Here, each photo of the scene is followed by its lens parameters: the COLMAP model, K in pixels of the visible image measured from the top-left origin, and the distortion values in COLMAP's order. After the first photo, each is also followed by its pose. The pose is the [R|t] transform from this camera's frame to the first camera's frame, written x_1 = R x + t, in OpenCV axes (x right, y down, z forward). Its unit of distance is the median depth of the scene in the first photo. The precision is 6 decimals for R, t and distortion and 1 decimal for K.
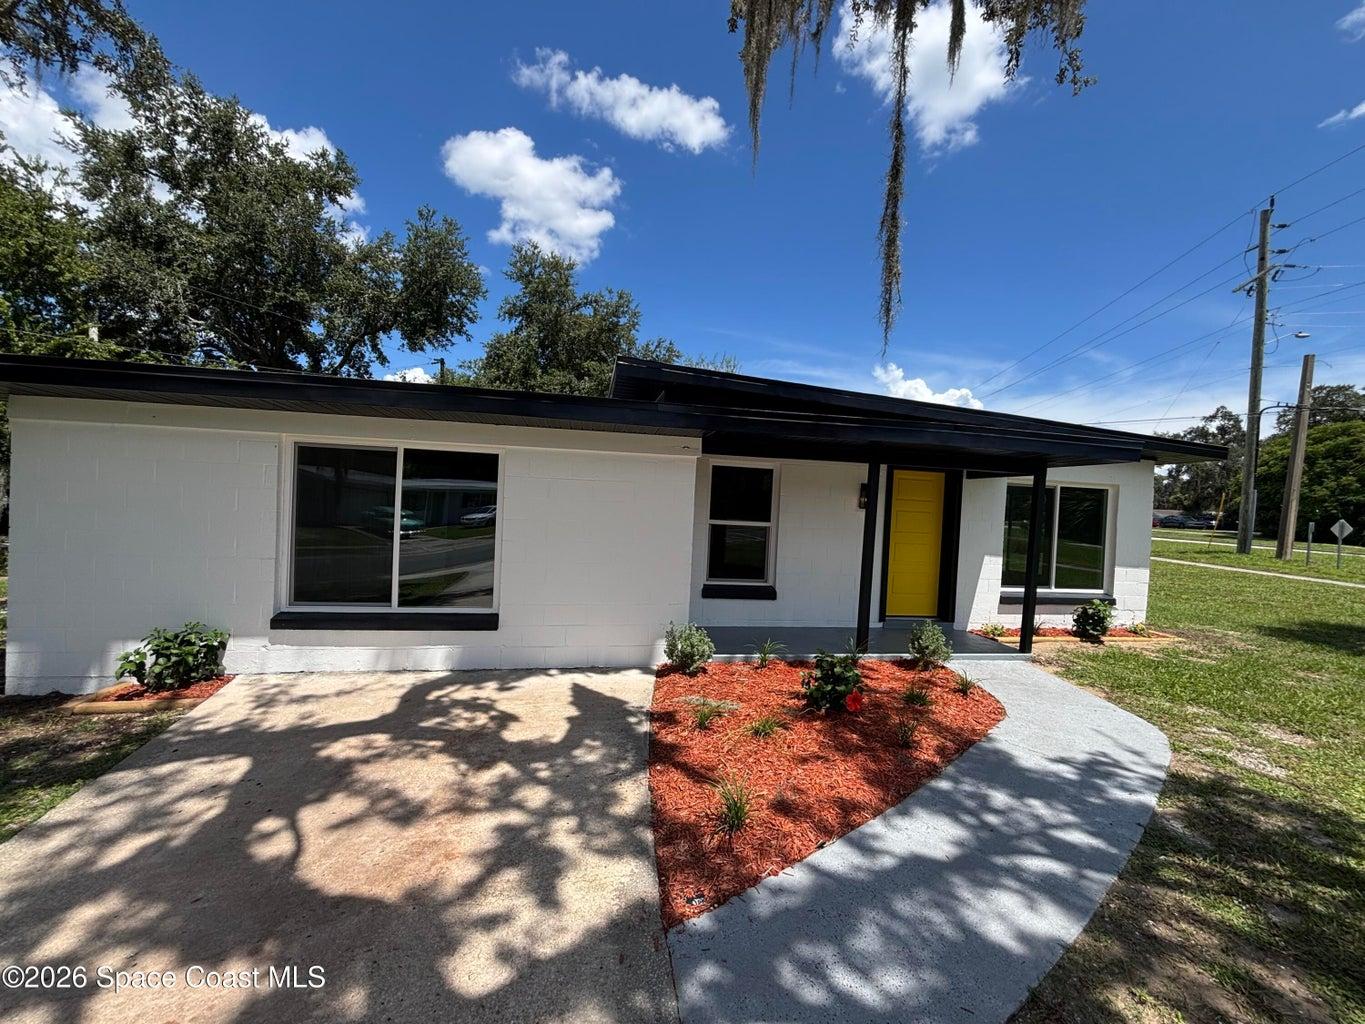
lens RADIAL K [[550.5, 0, 682.5], [0, 550.5, 512.0], [0, 0, 1]] dist [-0.001263, -0.000144]
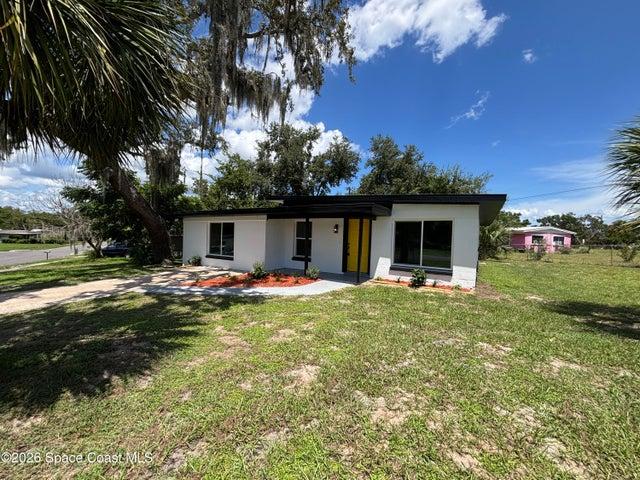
lens RADIAL K [[257.4, 0, 317.5], [0, 257.4, 240.9], [0, 0, 1]] dist [0.011448, -0.000091]
pose [[0.729082, -0.012681, -0.684309, 0.429845], [-0.005668, 0.999682, -0.024564, 0.025392], [0.684403, 0.021788, 0.728778, -0.023907]]
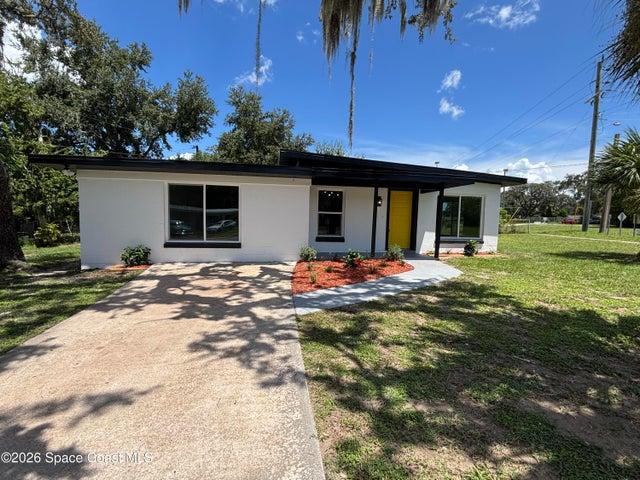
lens RADIAL K [[296.0, 0, 319.3], [0, 296.0, 238.9], [0, 0, 1]] dist [-0.000504, -0.000283]
pose [[0.999700, -0.021767, -0.011226, 0.023346], [0.022307, 0.998474, 0.050524, 0.025105], [0.010109, -0.050759, 0.998660, -0.136089]]
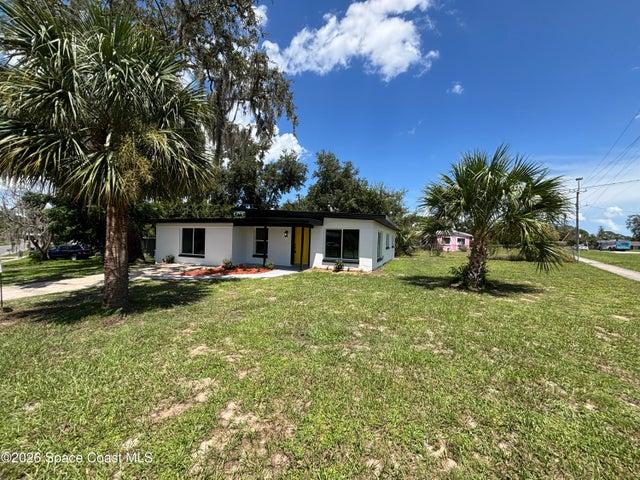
lens RADIAL K [[258.1, 0, 320.0], [0, 258.1, 240.0], [0, 0, 1]] dist [-0.001263, -0.000144]
pose [[0.850124, -0.020319, -0.526191, 0.558447], [0.002988, 0.999425, -0.033766, 0.030165], [0.526575, 0.027133, 0.849696, -0.178376]]
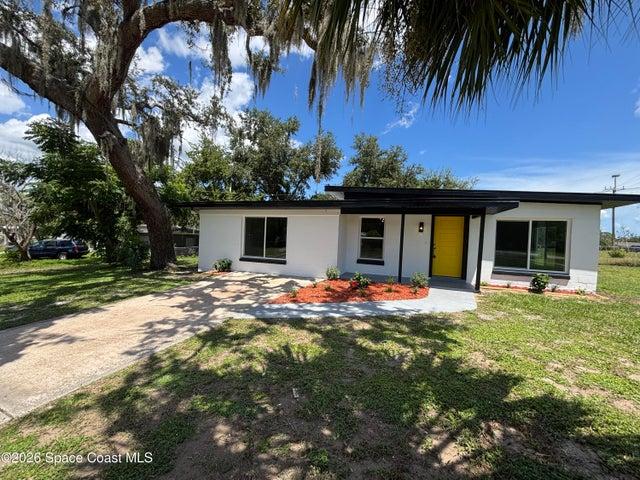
lens RADIAL K [[258.1, 0, 320.0], [0, 258.1, 240.0], [0, 0, 1]] dist [-0.001263, -0.000144]
pose [[0.867090, -0.004310, -0.498133, 0.186649], [-0.008144, 0.999706, -0.022826, 0.022042], [0.498085, 0.023849, 0.866800, -0.099650]]
